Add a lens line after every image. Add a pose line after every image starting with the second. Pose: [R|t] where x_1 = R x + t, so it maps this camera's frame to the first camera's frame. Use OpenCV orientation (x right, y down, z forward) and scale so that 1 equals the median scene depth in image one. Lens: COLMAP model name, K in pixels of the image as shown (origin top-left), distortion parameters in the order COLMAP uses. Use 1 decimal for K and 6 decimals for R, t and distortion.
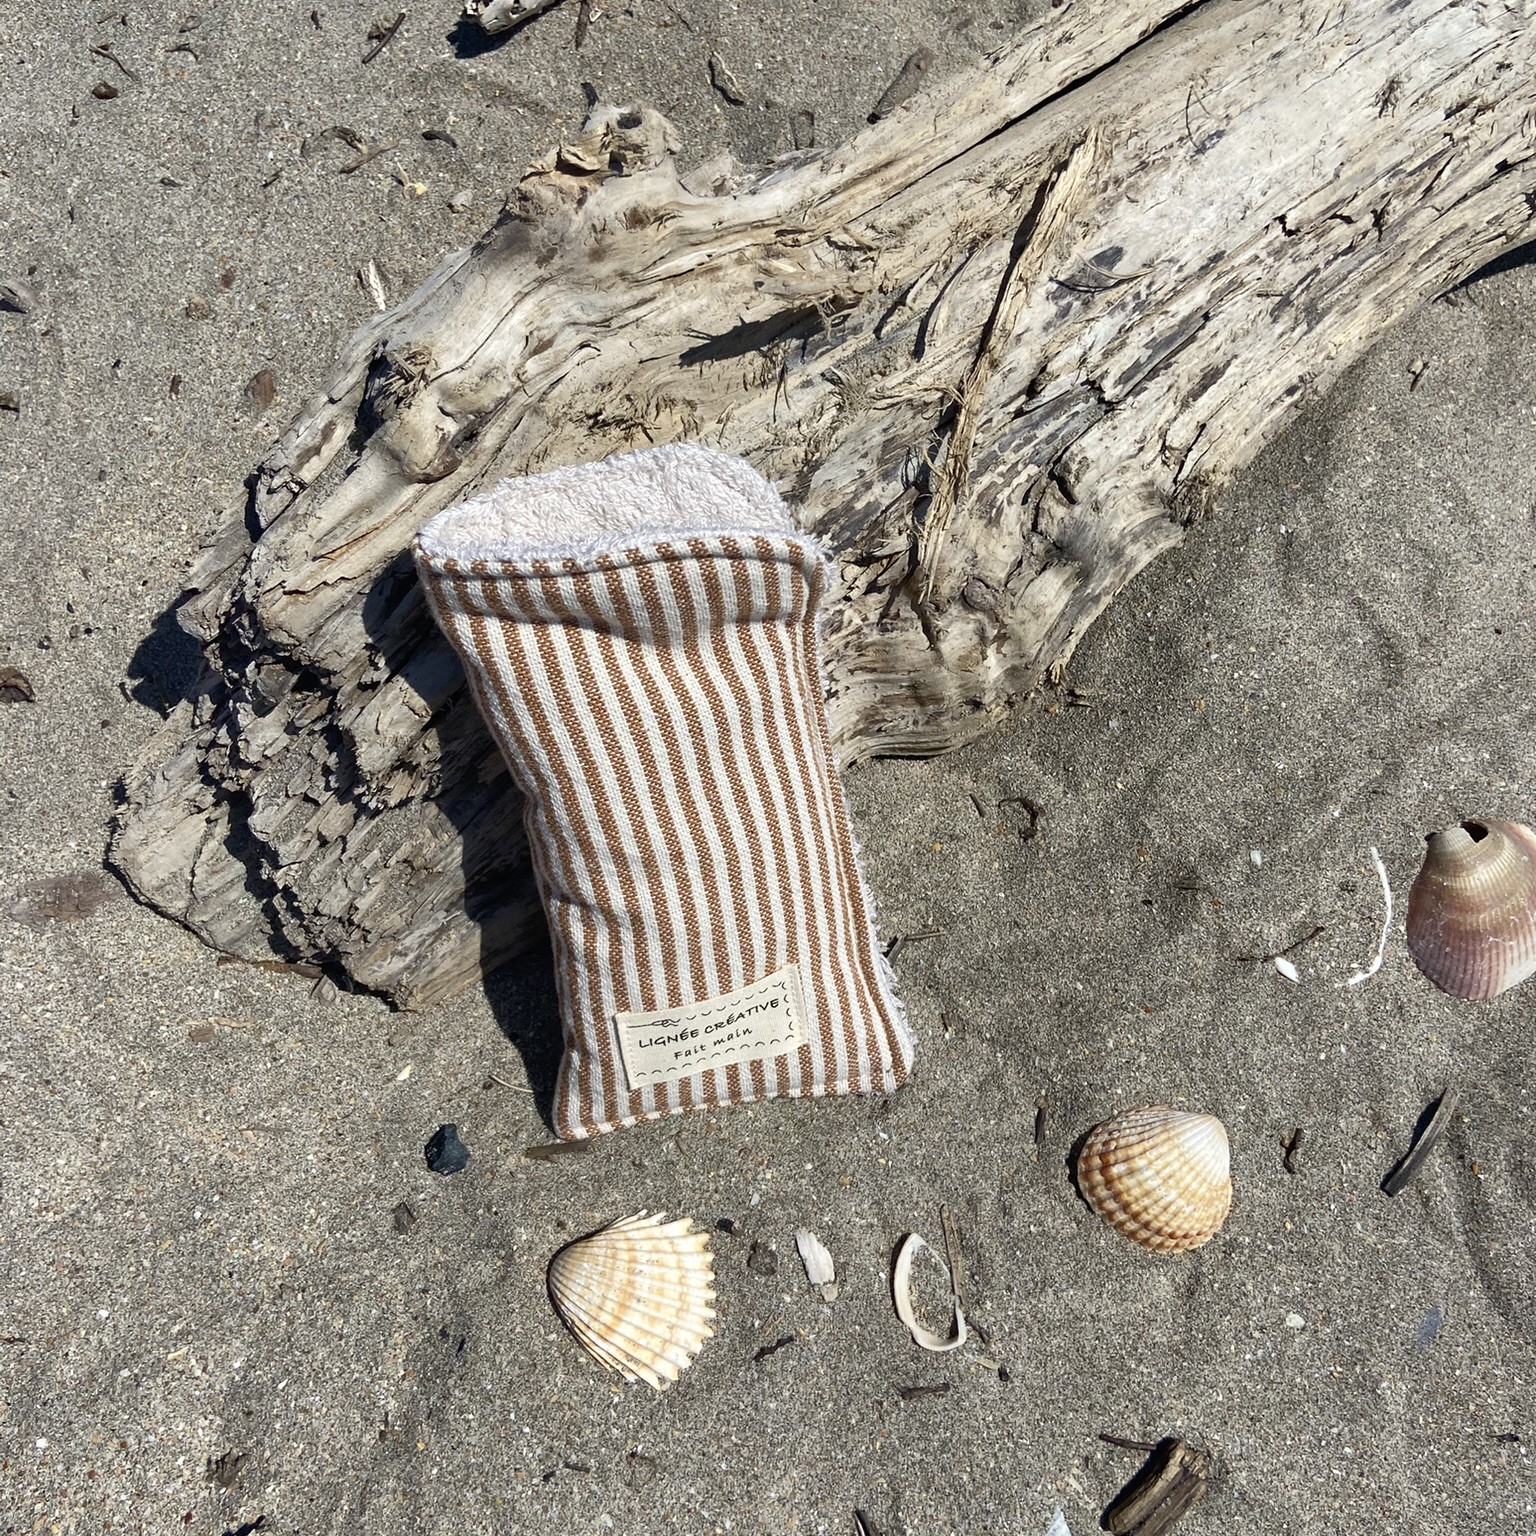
lens RADIAL K [[1565.1, 0, 765.3], [0, 1565.1, 741.8], [0, 0, 1]] dist [0.042019, 0.000000]
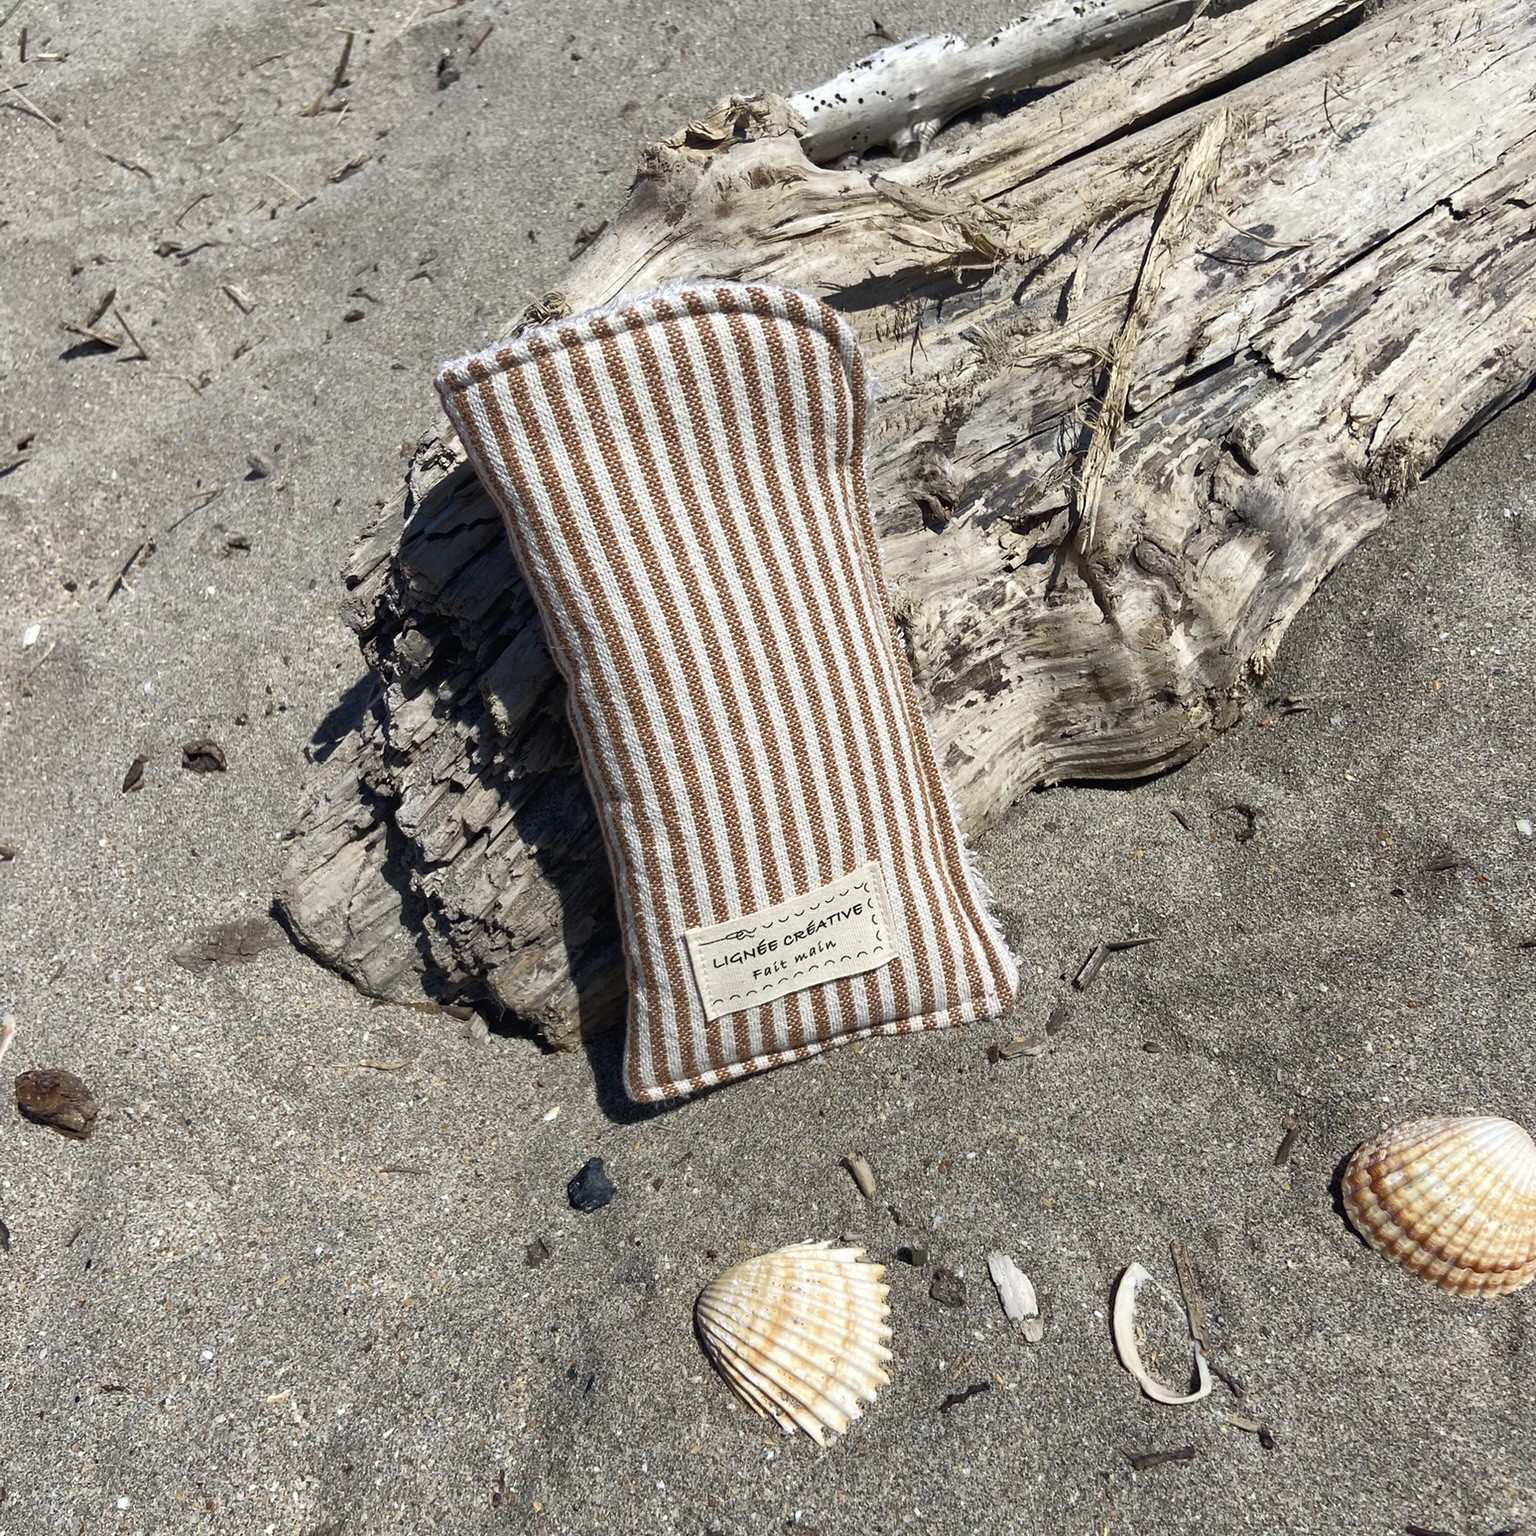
lens RADIAL K [[1565.1, 0, 769.5], [0, 1565.1, 738.1], [0, 0, 1]] dist [0.042019, 0.000000]
pose [[0.981170, -0.072046, -0.179208, 0.073314], [0.012167, 0.949040, -0.314921, 0.304534], [0.192764, 0.306811, 0.932046, 0.120873]]
